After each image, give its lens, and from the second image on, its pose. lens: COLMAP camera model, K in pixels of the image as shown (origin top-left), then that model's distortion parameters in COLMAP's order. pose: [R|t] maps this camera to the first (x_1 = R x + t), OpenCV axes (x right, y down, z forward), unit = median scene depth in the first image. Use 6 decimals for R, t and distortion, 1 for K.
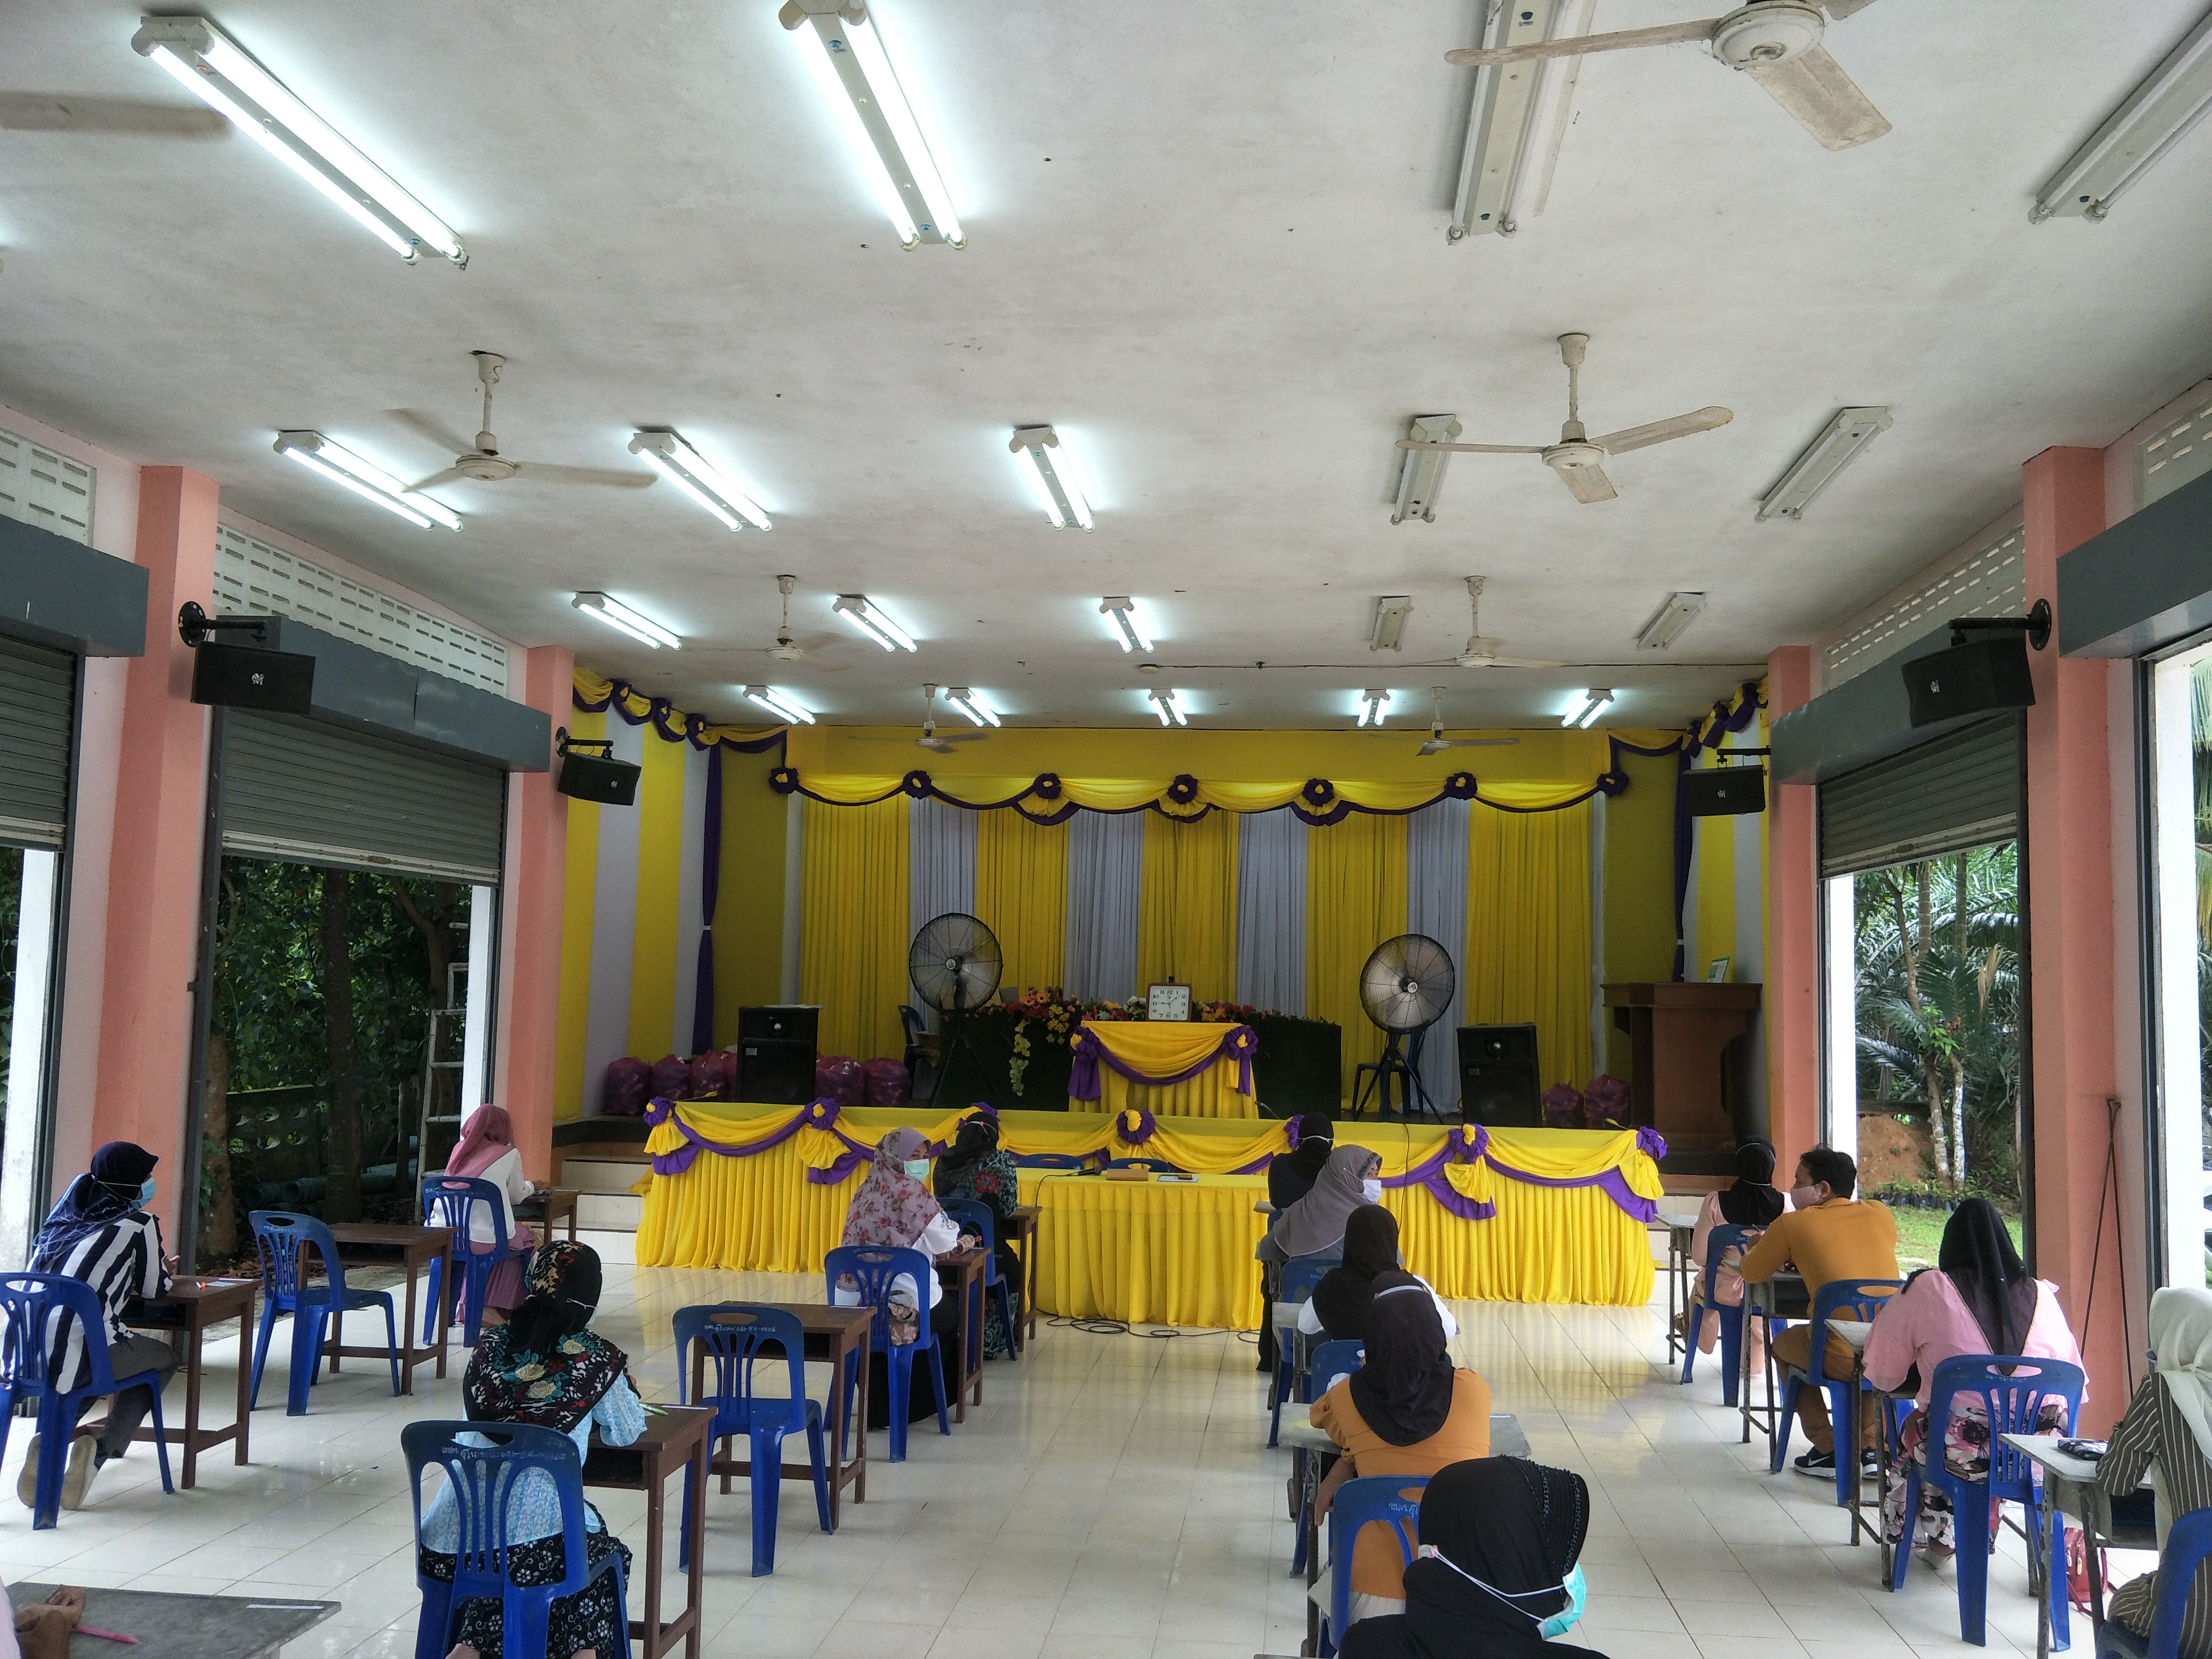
lens RADIAL K [[1768.3, 0, 1116.1], [0, 1768.3, 857.5], [0, 0, 1]] dist [0.144093, -0.312470]
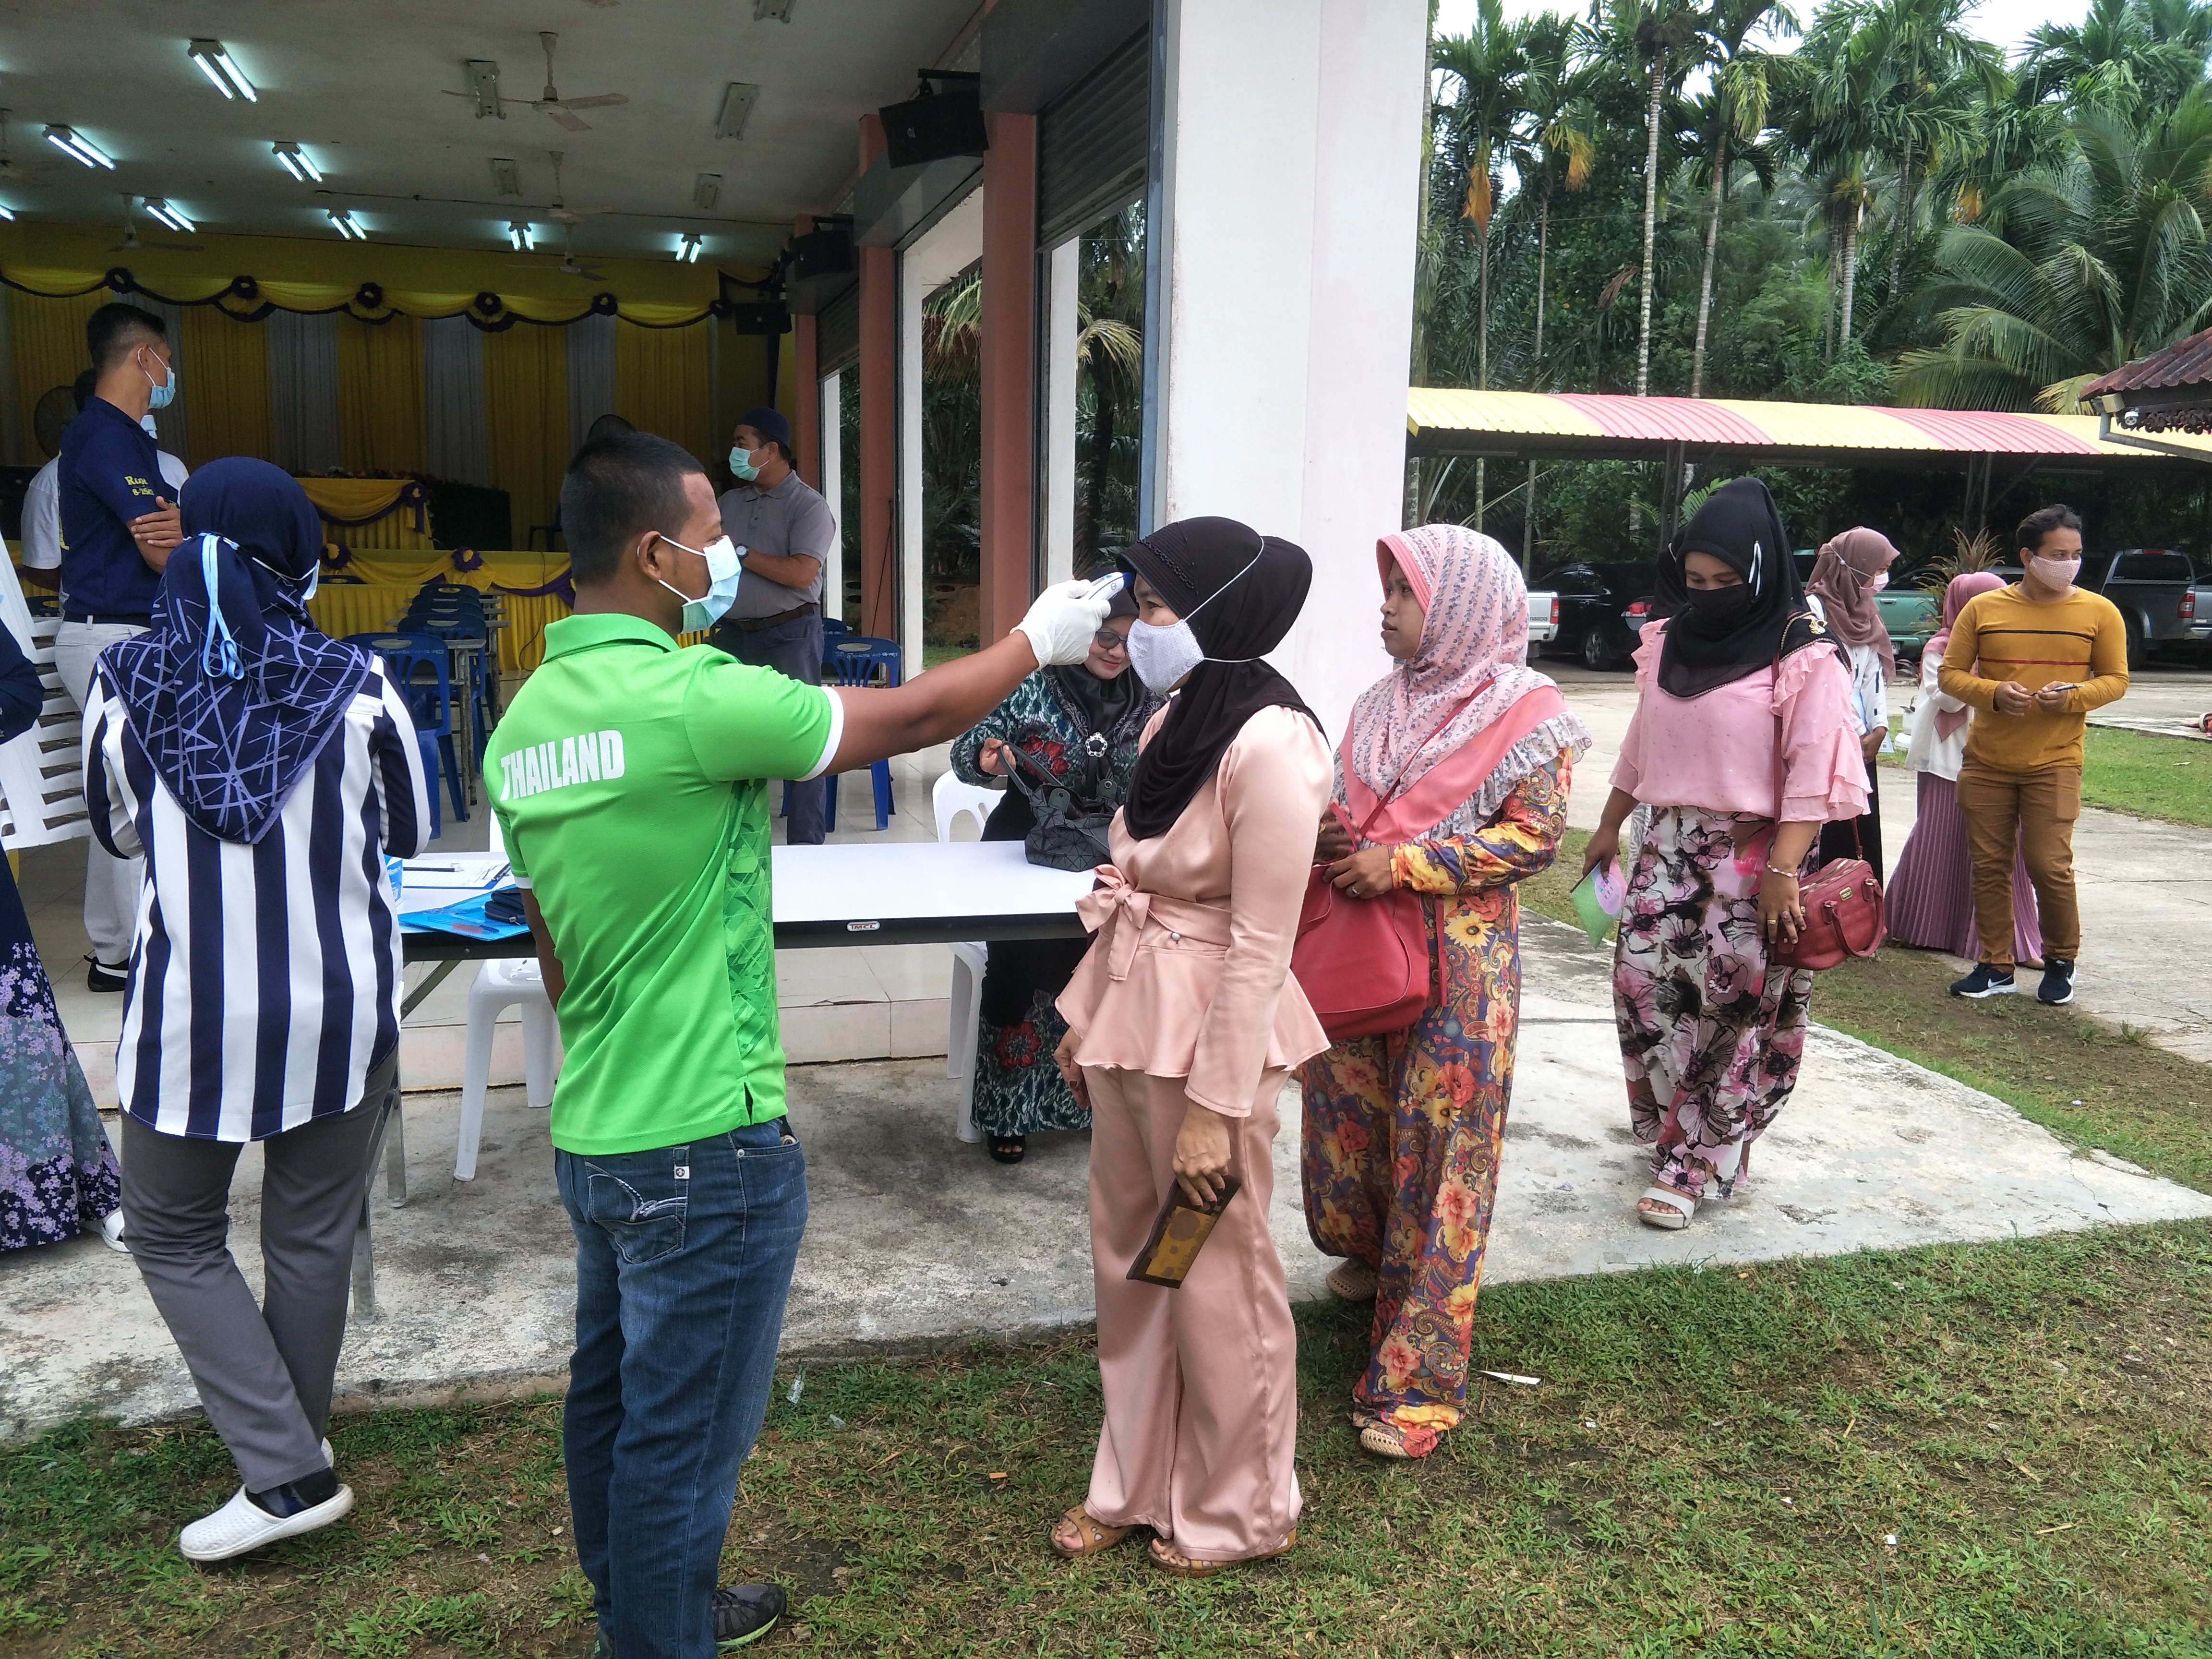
lens RADIAL K [[1812.2, 0, 1135.2], [0, 1812.2, 870.2], [0, 0, 1]] dist [0.003912, -0.035845]
pose [[0.922804, -0.066271, 0.379528, 0.033341], [-0.034188, 0.967124, 0.251998, 0.014980], [-0.383751, -0.245520, 0.890199, -0.505197]]
